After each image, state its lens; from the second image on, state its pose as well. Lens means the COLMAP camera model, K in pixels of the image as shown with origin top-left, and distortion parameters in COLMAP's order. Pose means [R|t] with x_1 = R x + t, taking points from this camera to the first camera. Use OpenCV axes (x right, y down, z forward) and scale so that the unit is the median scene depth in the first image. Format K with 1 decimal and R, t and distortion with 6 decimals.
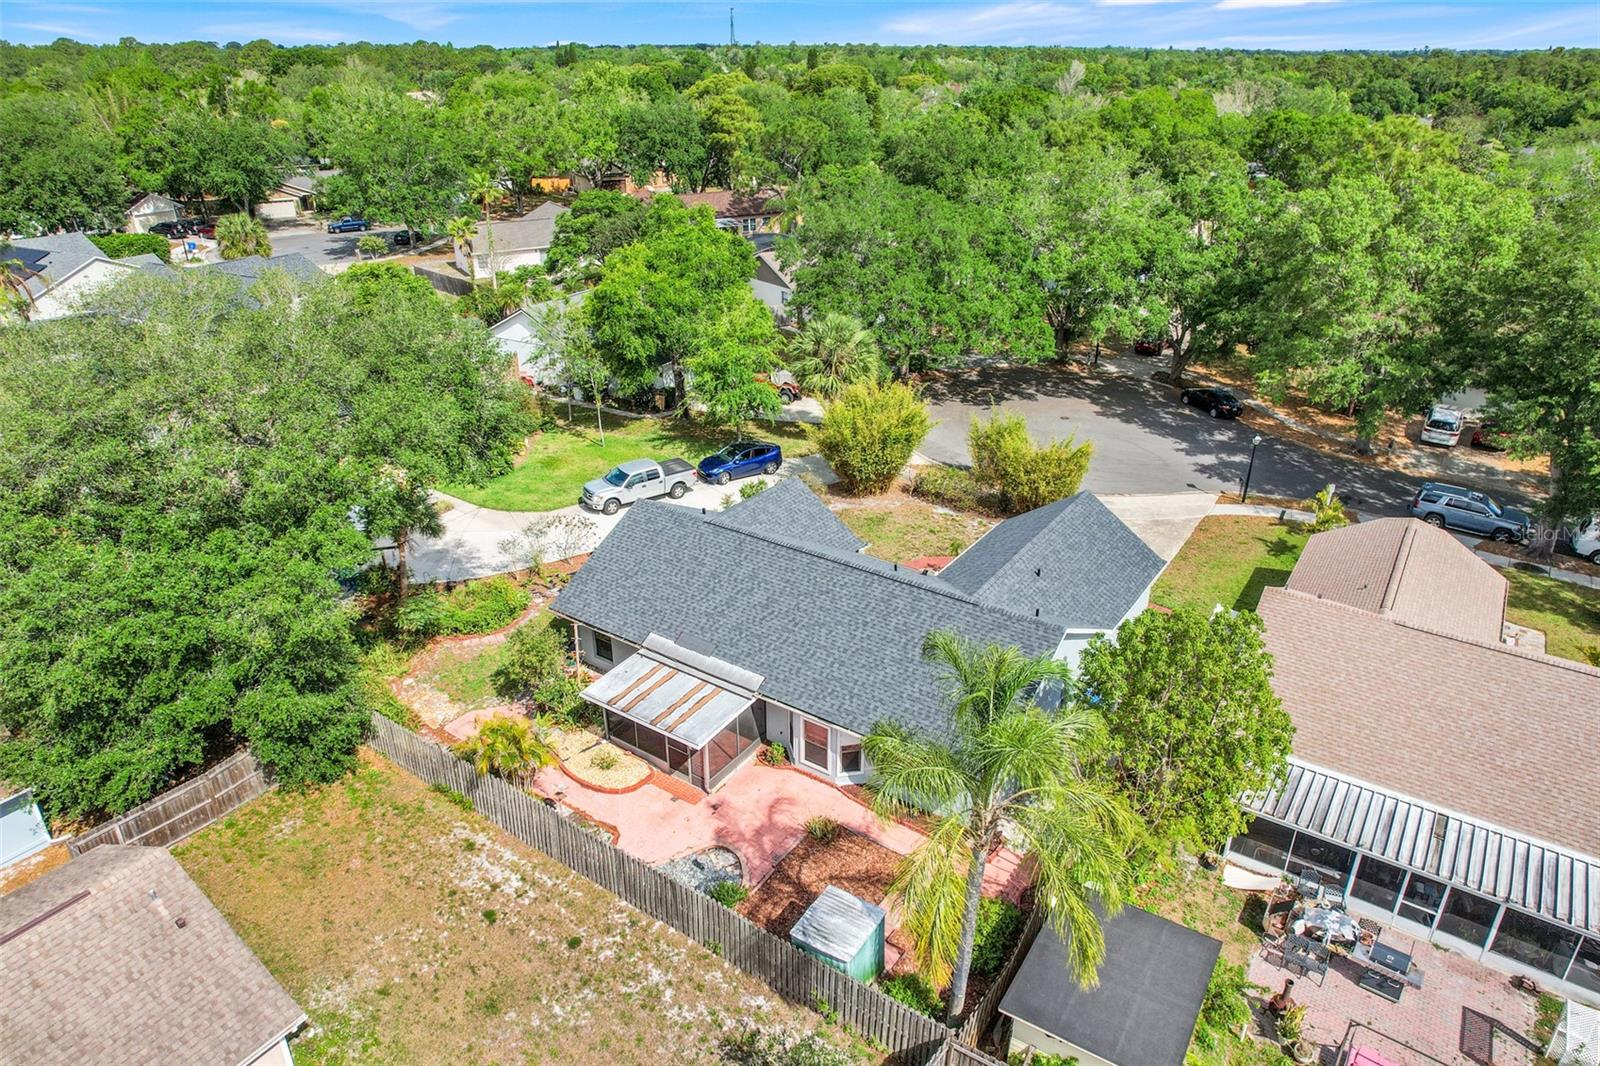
lens RADIAL K [[997.9, 0, 801.3], [0, 997.9, 533.4], [0, 0, 1]] dist [-0.006410, 0.001620]
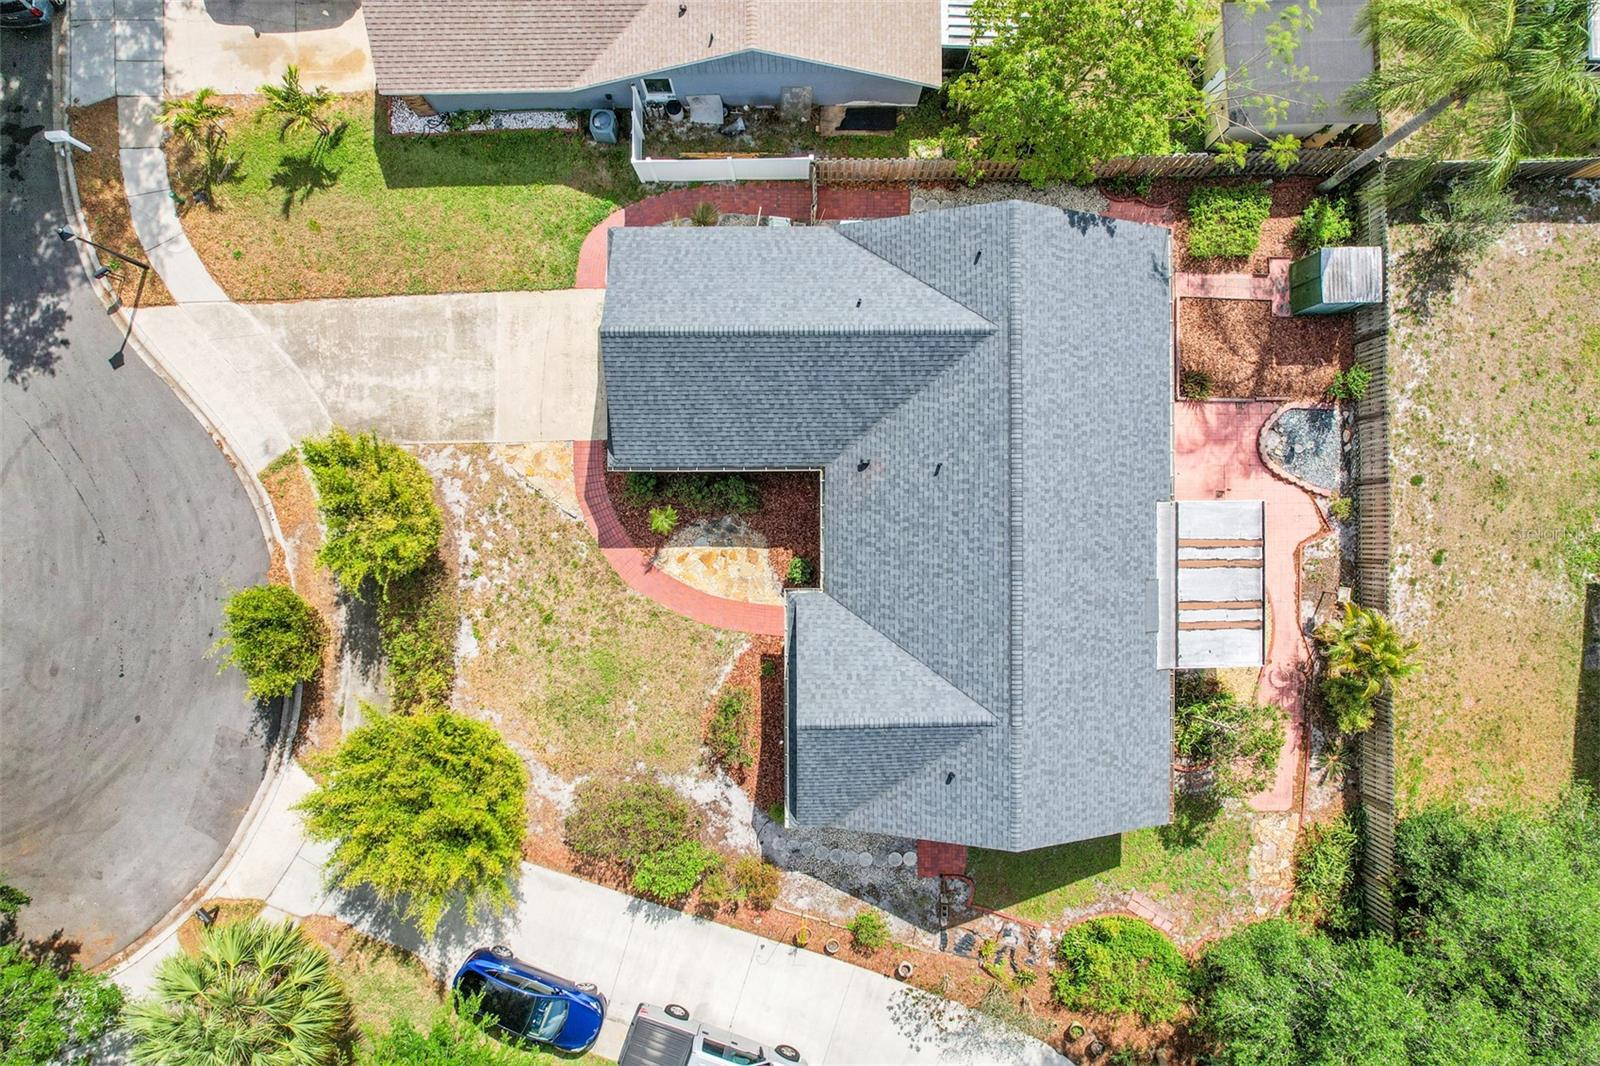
lens RADIAL K [[997.9, 0, 796.8], [0, 997.9, 522.3], [0, 0, 1]] dist [-0.006410, 0.001620]
pose [[-0.570937, -0.820981, 0.004617, 0.153051], [0.364247, -0.248261, 0.897603, -0.928049], [-0.735768, 0.514157, 0.440781, 0.982422]]
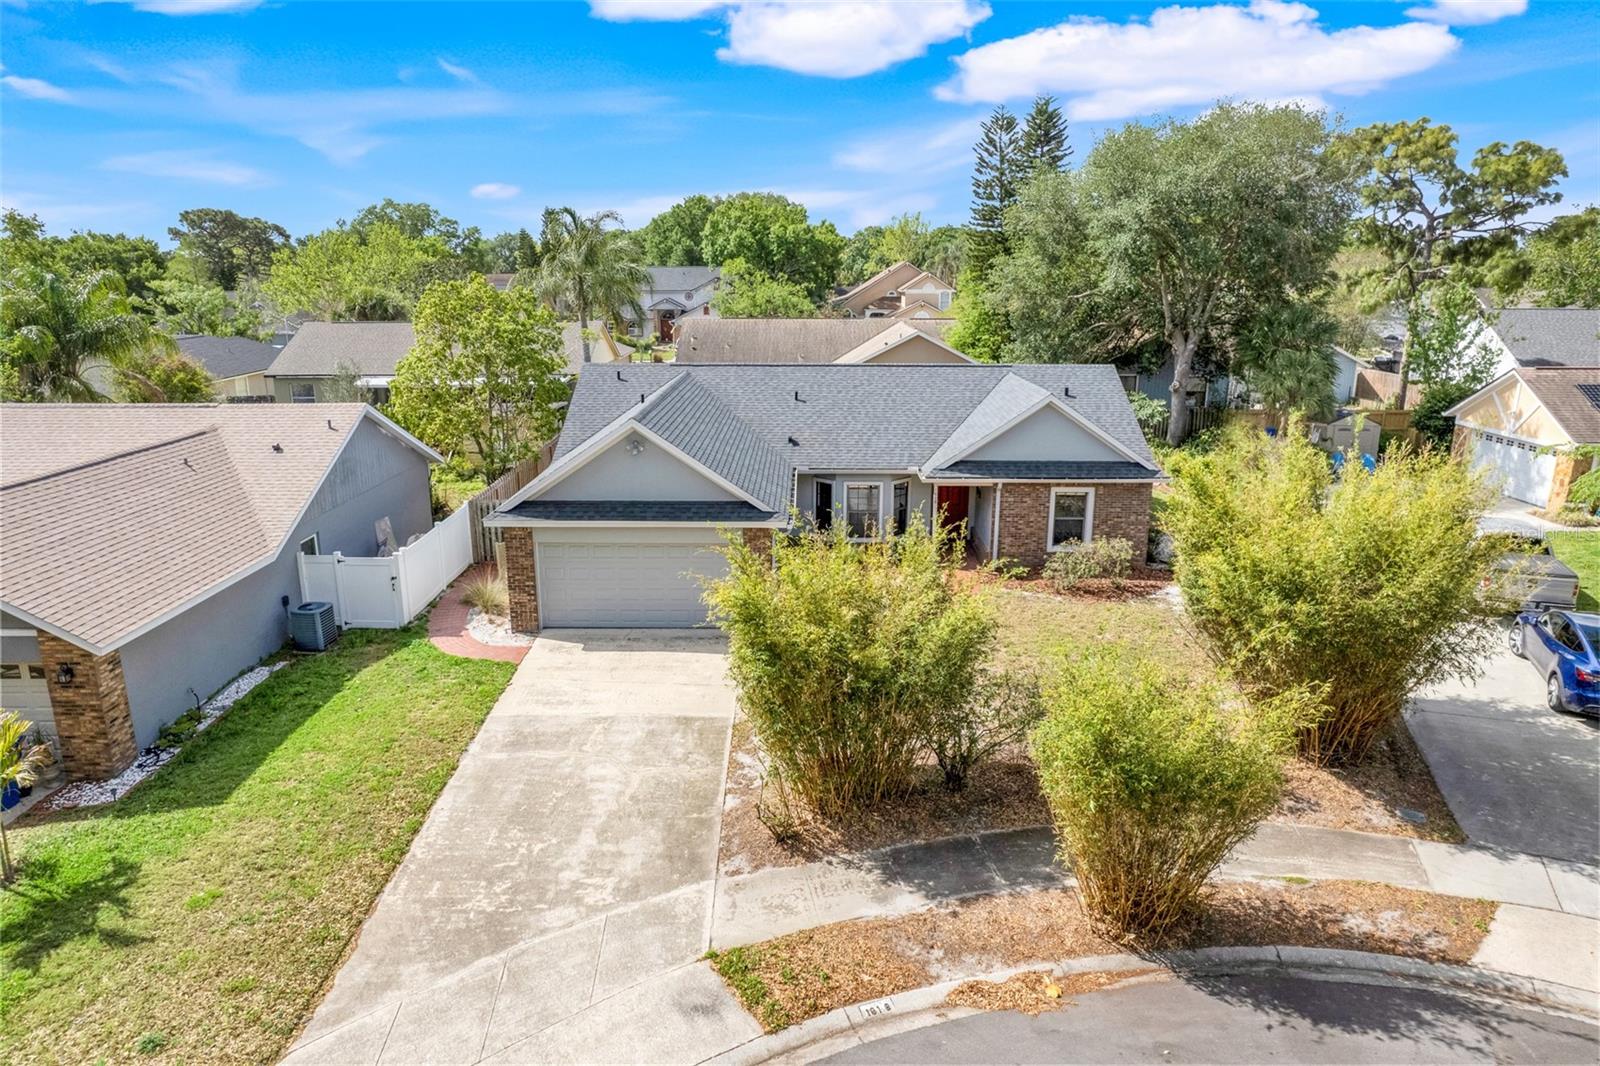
lens RADIAL K [[997.9, 0, 810.1], [0, 997.9, 535.3], [0, 0, 1]] dist [-0.006410, 0.001620]
pose [[-0.822990, 0.158949, -0.545365, 0.765390], [-0.241450, 0.771134, 0.589113, -0.513367], [0.514188, 0.616513, -0.596257, 2.091818]]
